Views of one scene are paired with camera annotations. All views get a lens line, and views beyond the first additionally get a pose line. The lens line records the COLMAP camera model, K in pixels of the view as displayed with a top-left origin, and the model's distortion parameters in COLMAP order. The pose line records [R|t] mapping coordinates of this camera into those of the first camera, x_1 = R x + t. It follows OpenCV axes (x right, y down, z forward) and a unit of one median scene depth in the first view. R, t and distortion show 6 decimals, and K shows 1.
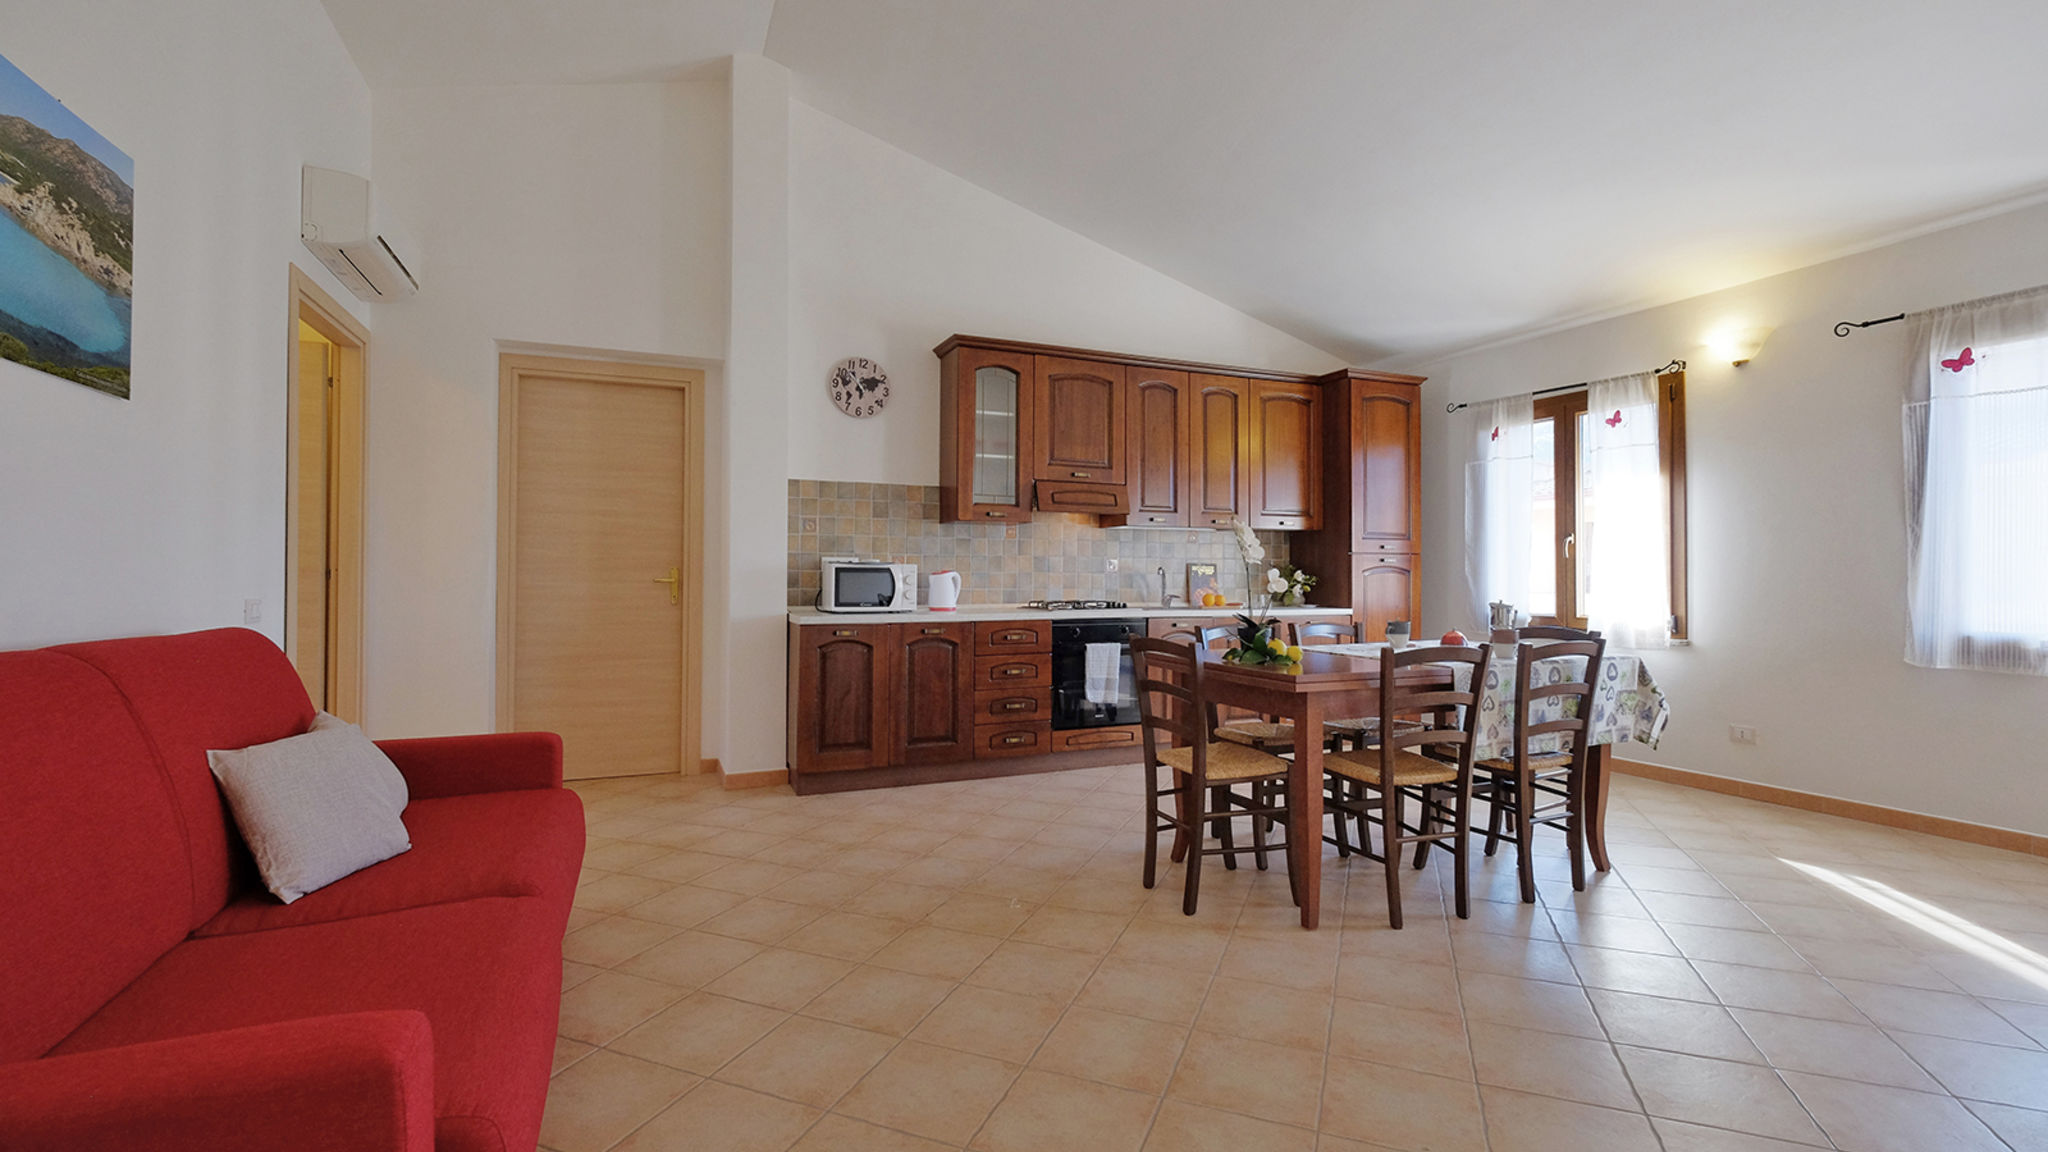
lens RADIAL K [[889.8, 0, 1017.6], [0, 889.8, 565.7], [0, 0, 1]] dist [-0.004479, -0.000659]
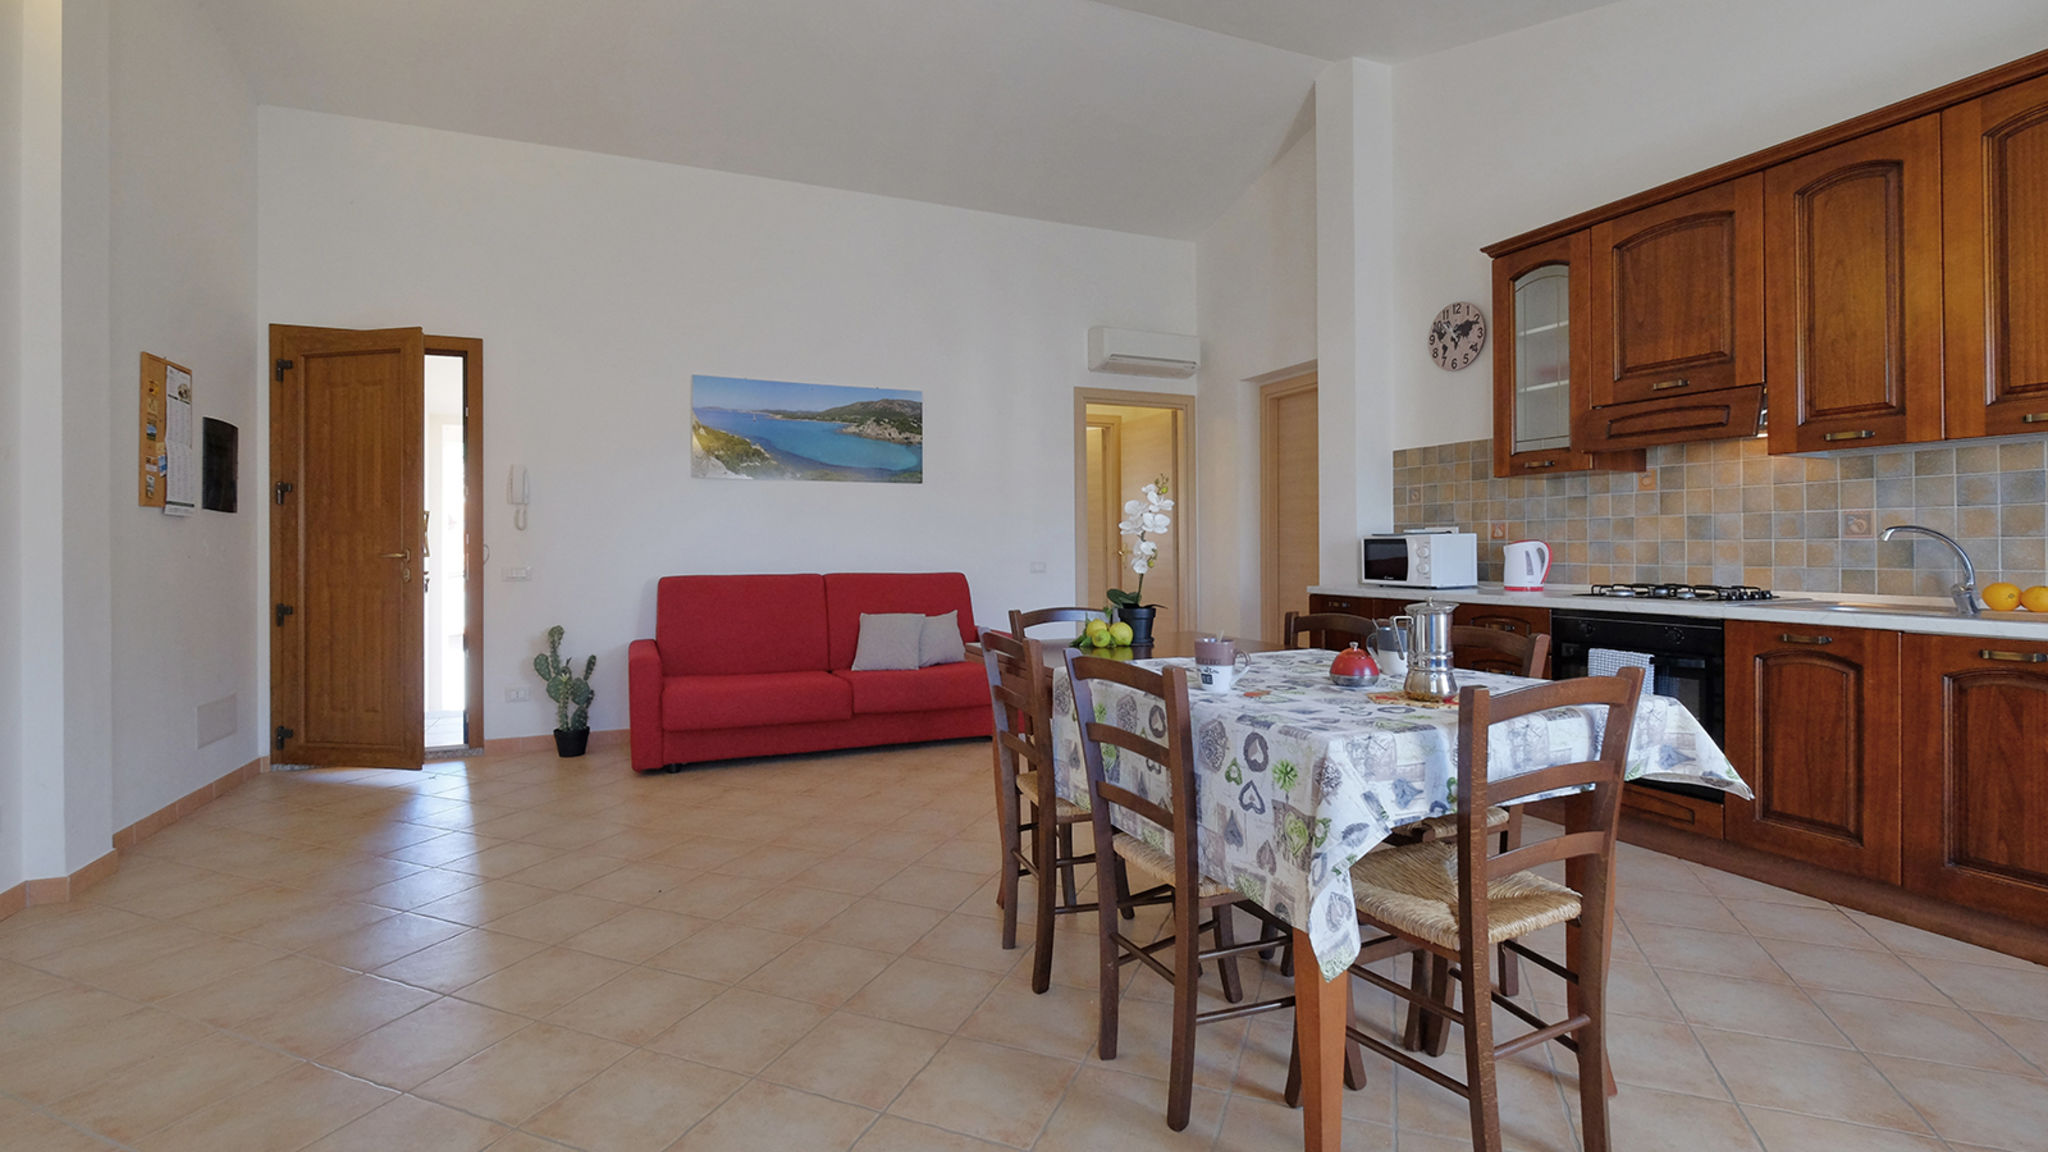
lens RADIAL K [[907.7, 0, 1021.8], [0, 907.7, 543.7], [0, 0, 1]] dist [-0.002791, -0.000153]
pose [[0.003593, -0.007783, -0.999963, 0.737201], [0.017109, 0.999824, -0.007720, 0.007272], [0.999847, -0.017081, 0.003726, 0.563064]]
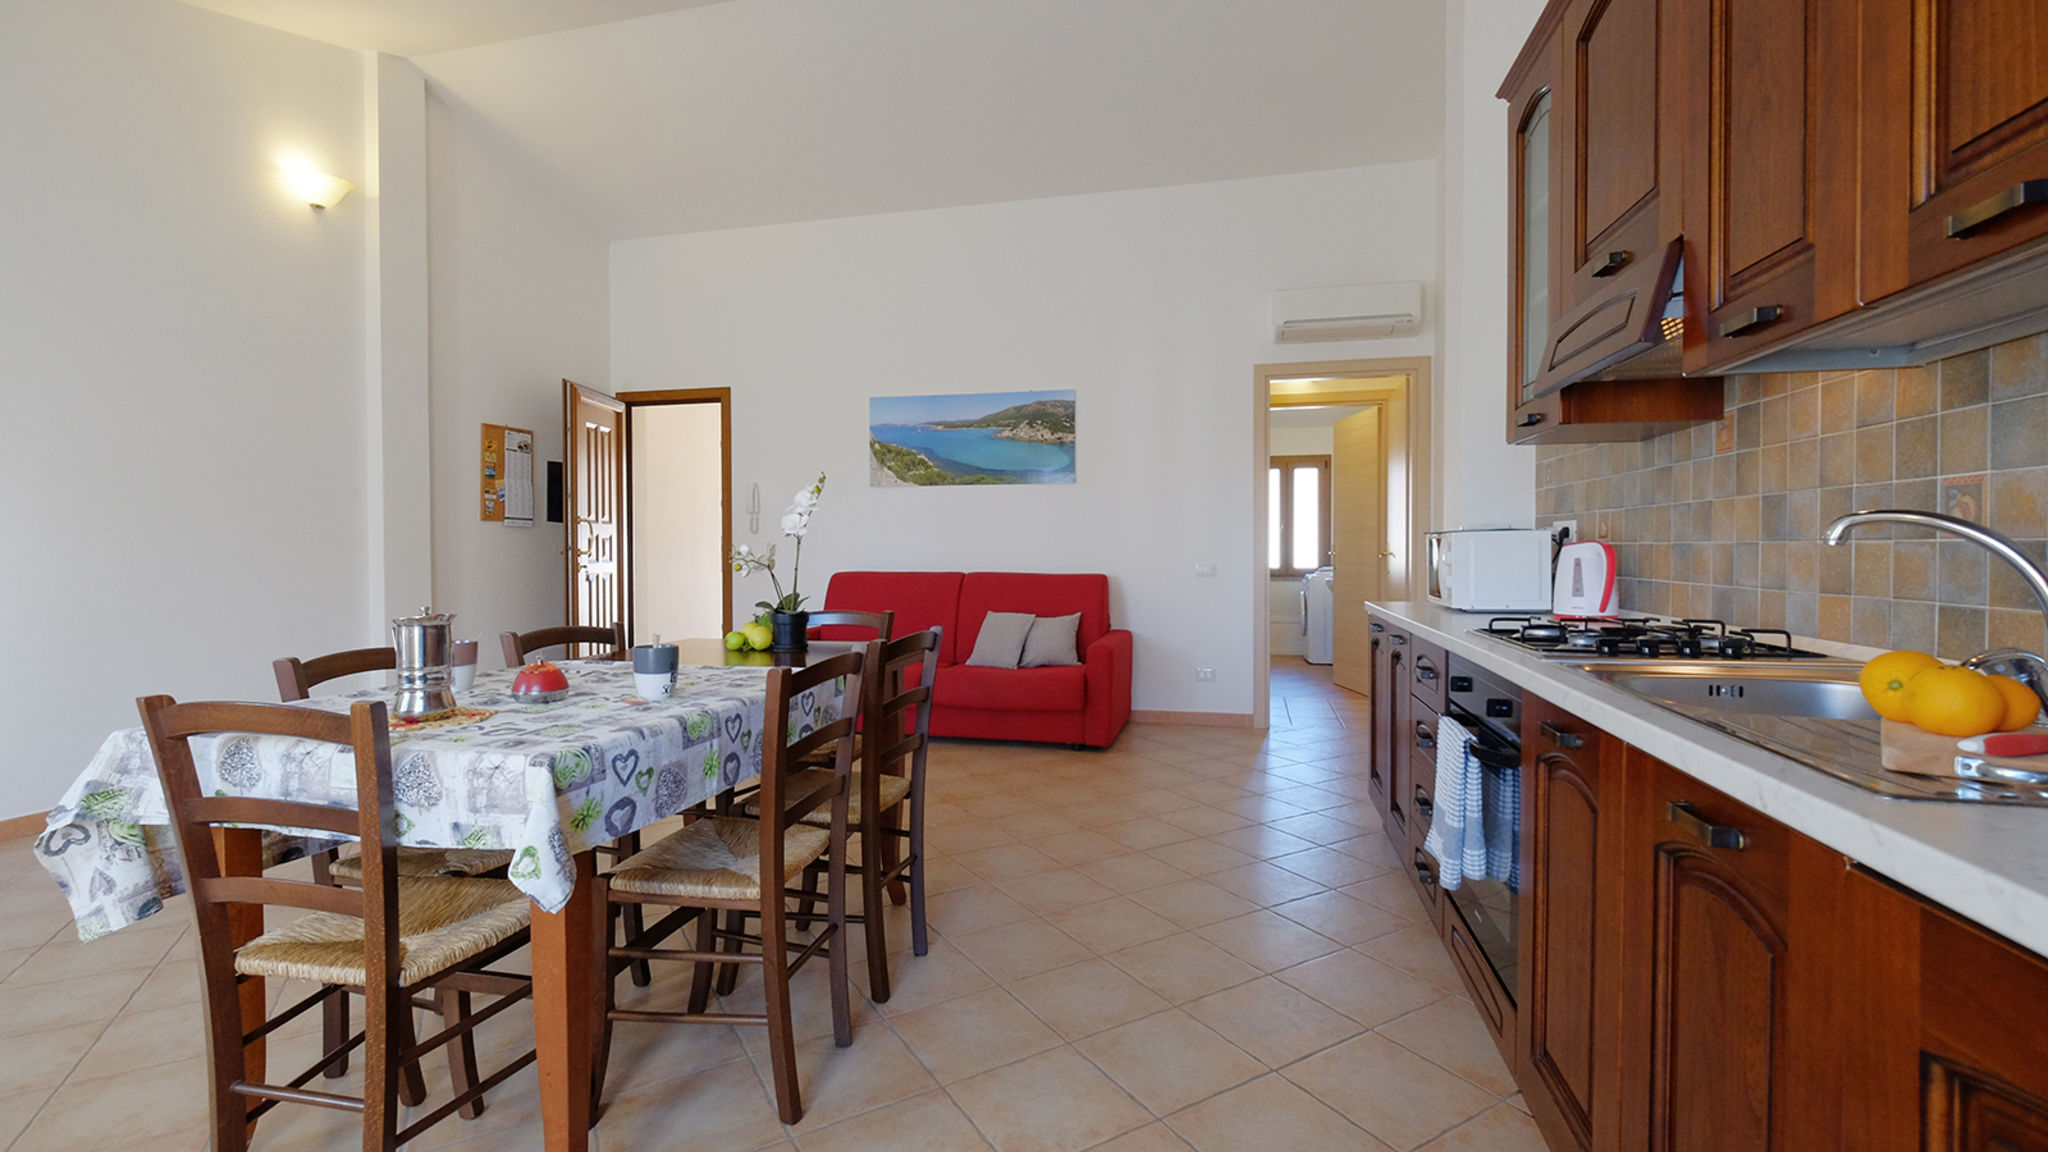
lens RADIAL K [[889.8, 0, 1017.6], [0, 889.8, 565.7], [0, 0, 1]] dist [-0.004479, -0.000659]
pose [[-0.603961, 0.013055, -0.796907, 0.513459], [0.008747, 0.999914, 0.009751, 0.011901], [0.796966, -0.001081, -0.604023, 1.070313]]
